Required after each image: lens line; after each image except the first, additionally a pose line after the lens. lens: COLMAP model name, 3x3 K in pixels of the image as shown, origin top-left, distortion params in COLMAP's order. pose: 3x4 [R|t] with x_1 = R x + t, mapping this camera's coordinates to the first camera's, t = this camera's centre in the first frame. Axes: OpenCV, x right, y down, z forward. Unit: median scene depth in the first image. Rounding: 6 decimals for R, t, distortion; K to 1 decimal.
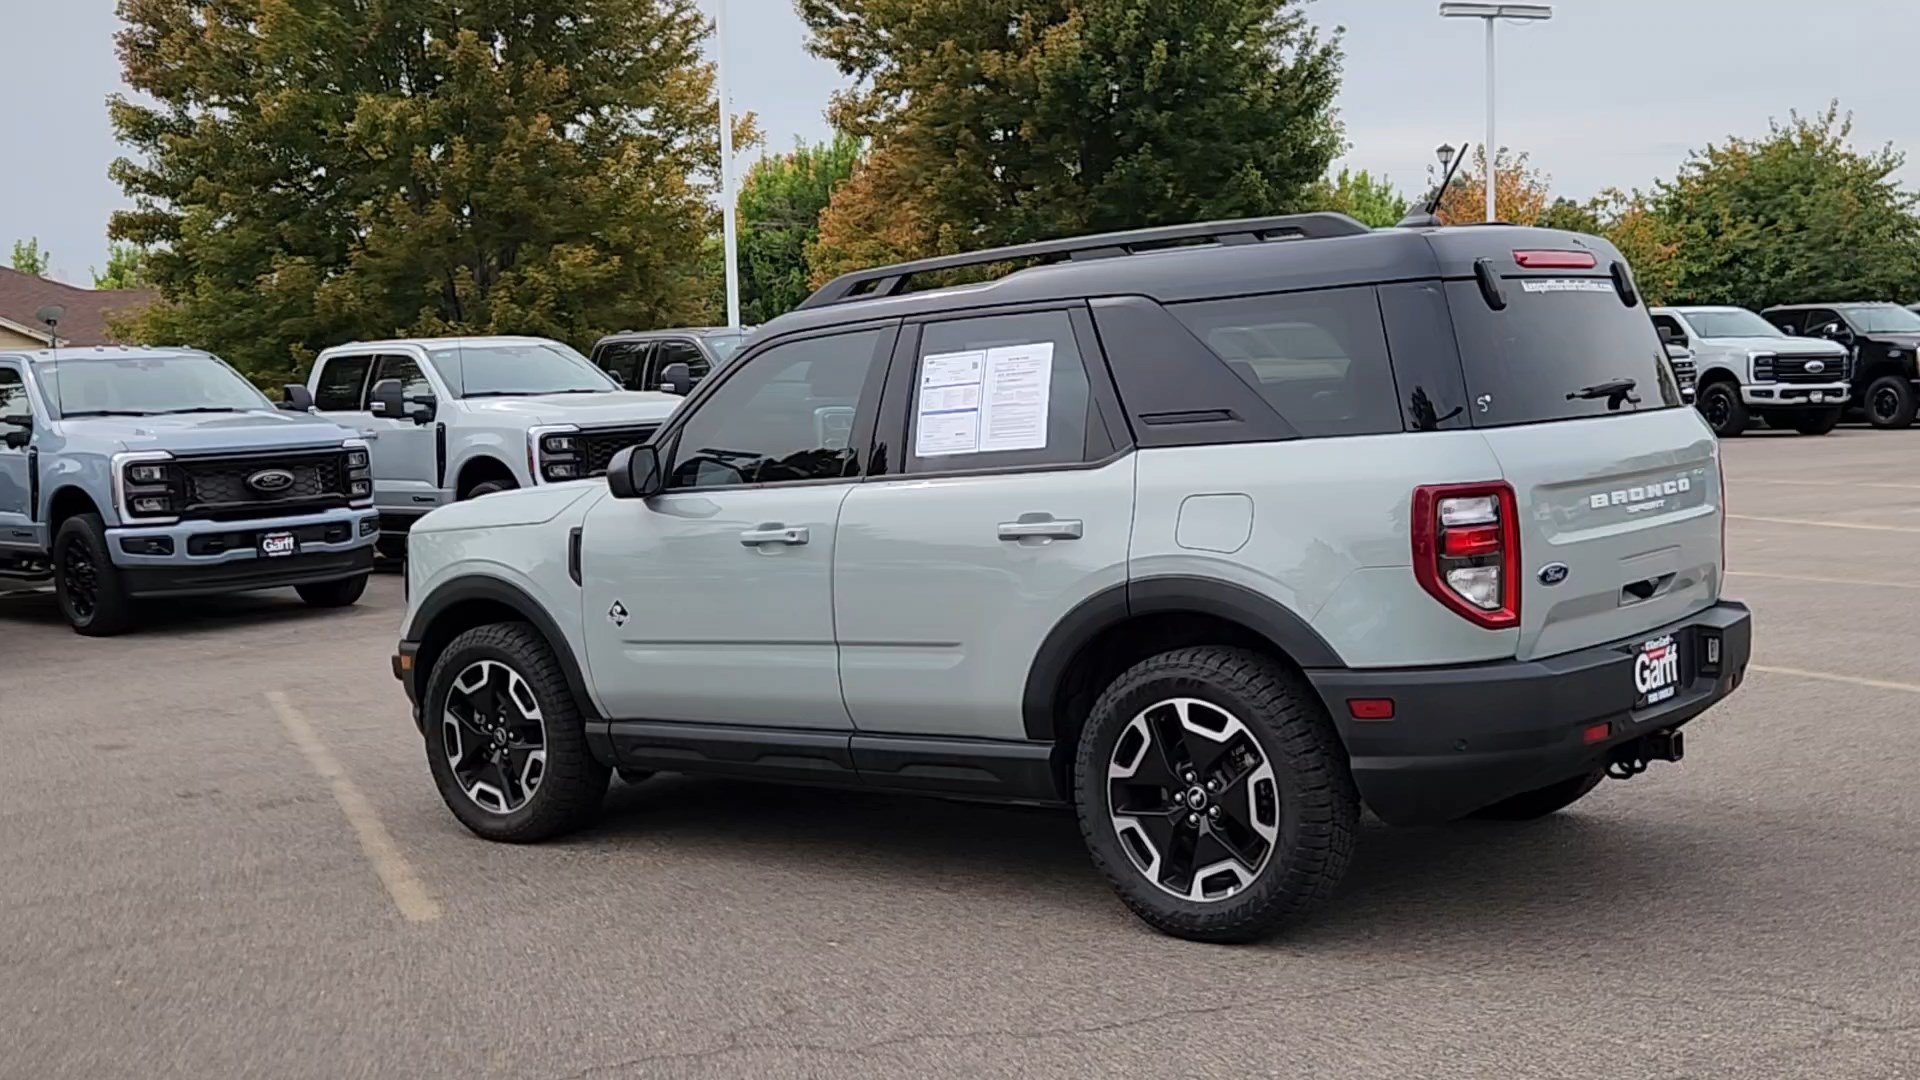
lens RADIAL K [[2151.3, 0, 943.3], [0, 2151.3, 537.5], [0, 0, 1]] dist [0.029195, 0.000000]
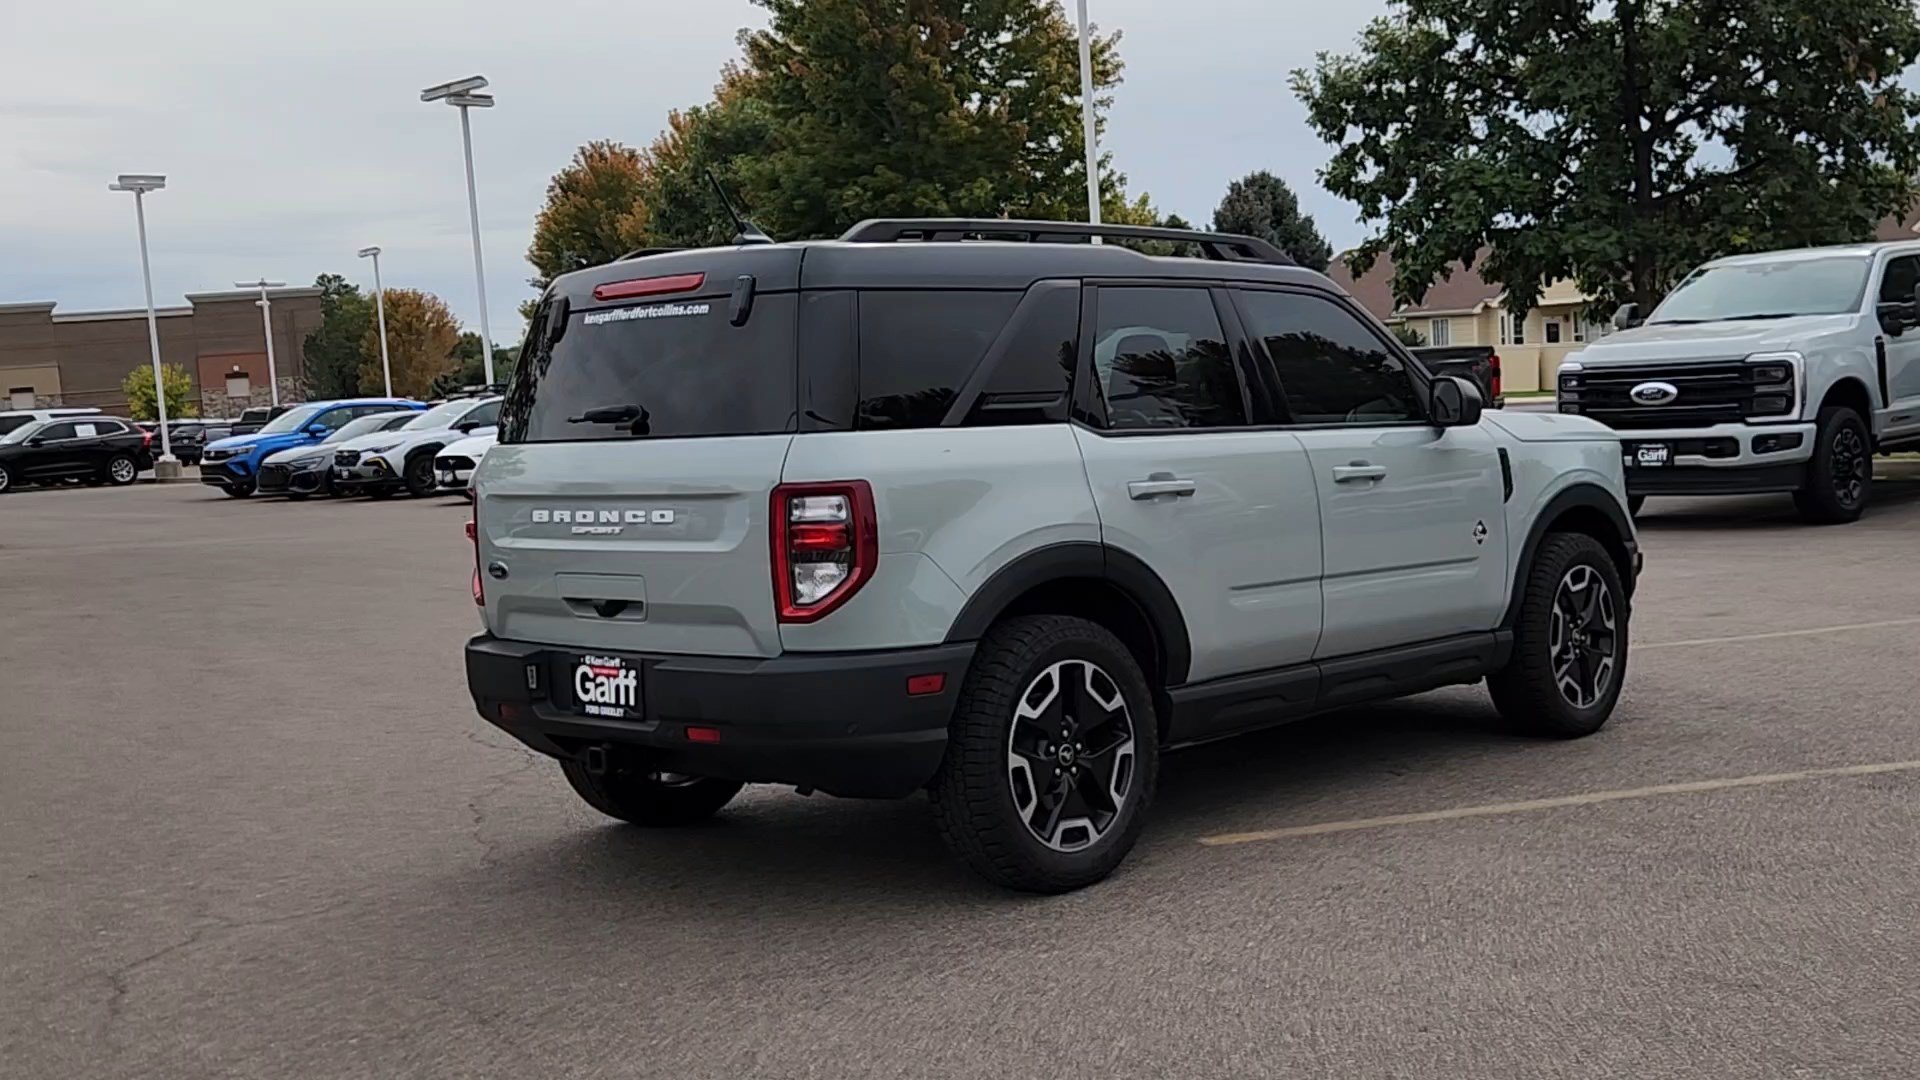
lens RADIAL K [[2144.3, 0, 947.1], [0, 2144.3, 546.3], [0, 0, 1]] dist [0.028917, 0.000000]
pose [[-0.073959, 0.131320, -0.988577, 1.088992], [-0.012053, 0.991102, 0.132557, -0.118737], [0.997188, 0.021719, -0.071718, 1.009133]]
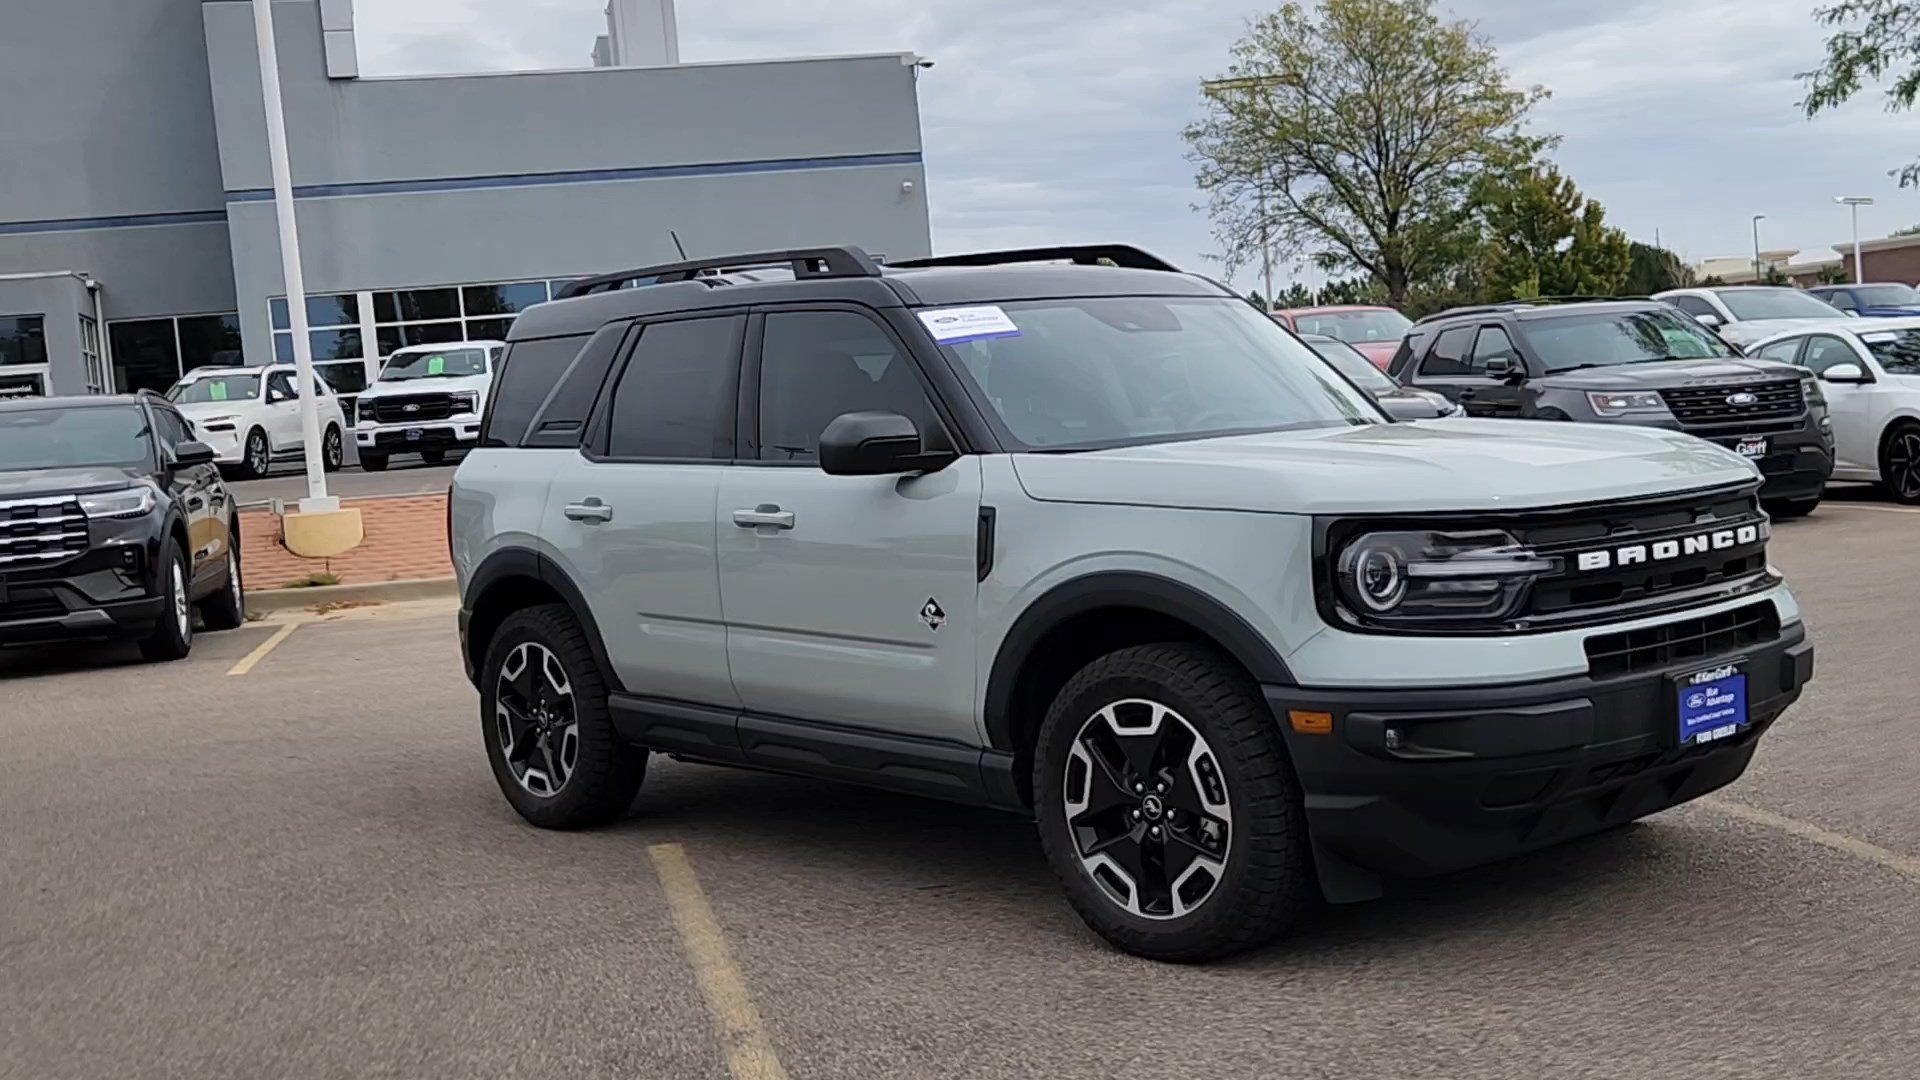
lens RADIAL K [[2144.3, 0, 949.1], [0, 2144.3, 558.7], [0, 0, 1]] dist [0.028917, 0.000000]
pose [[-0.980699, 0.105595, 0.164558, -0.108928], [0.127949, 0.982991, 0.131750, -0.114369], [-0.147847, 0.150262, -0.977529, 1.971659]]
